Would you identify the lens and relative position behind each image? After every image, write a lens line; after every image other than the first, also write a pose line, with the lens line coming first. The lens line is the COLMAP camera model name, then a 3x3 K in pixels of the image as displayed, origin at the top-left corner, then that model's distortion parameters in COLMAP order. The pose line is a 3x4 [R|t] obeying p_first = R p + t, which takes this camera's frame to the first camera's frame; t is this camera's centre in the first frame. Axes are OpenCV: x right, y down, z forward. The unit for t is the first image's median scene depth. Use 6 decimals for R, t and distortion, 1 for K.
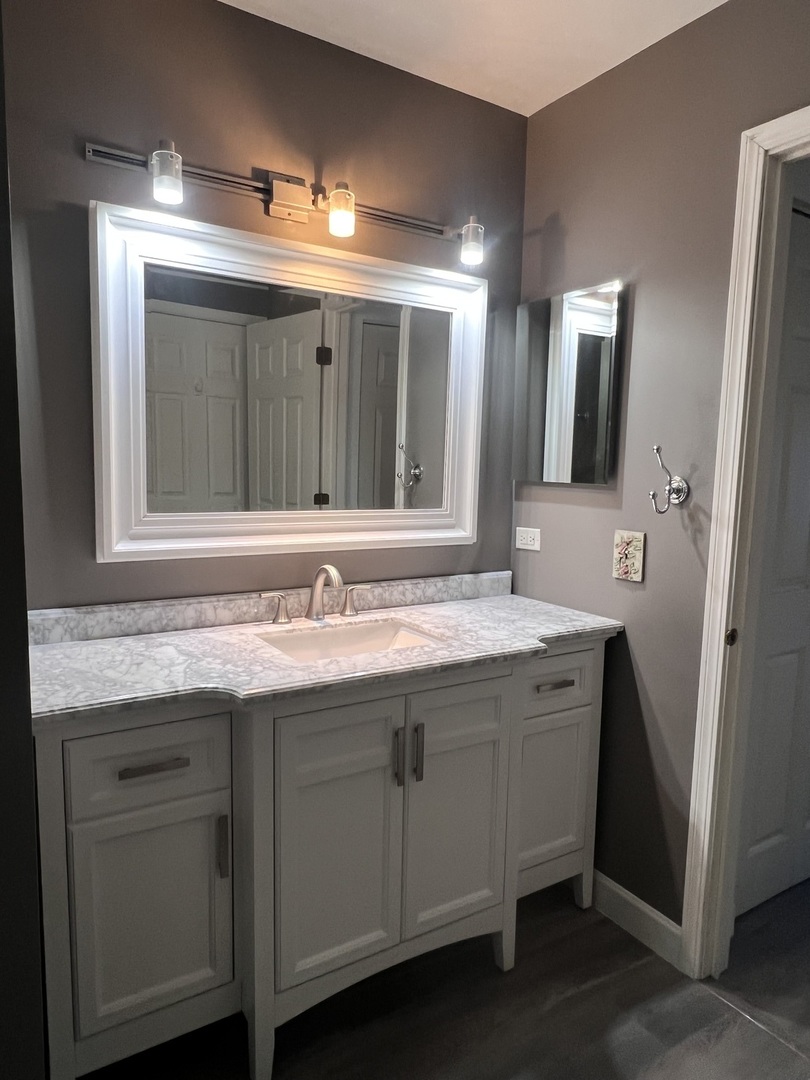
lens RADIAL K [[699.1, 0, 400.4], [0, 699.1, 544.2], [0, 0, 1]] dist [-0.004185, -0.000869]
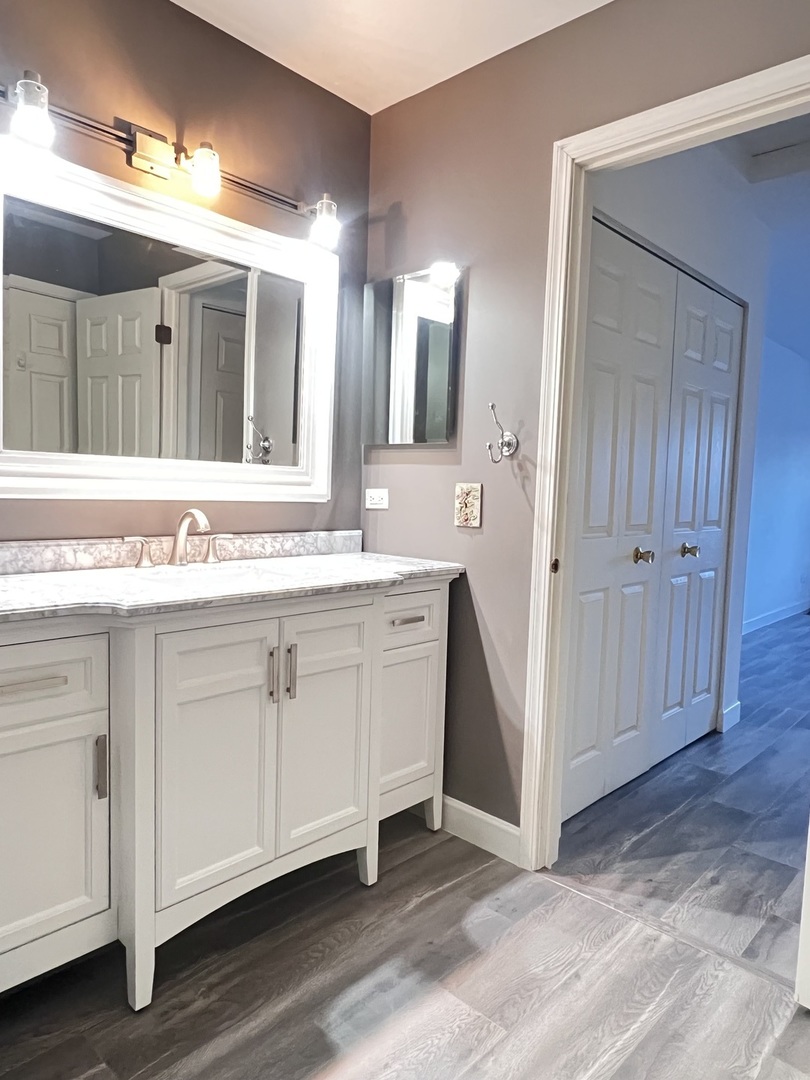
lens RADIAL K [[699.1, 0, 406.0], [0, 699.1, 541.1], [0, 0, 1]] dist [-0.004185, -0.000869]
pose [[0.966587, -0.010561, 0.256123, -0.064860], [0.018255, 0.999450, -0.027679, 0.110597], [-0.255690, 0.031430, 0.966248, -0.070833]]
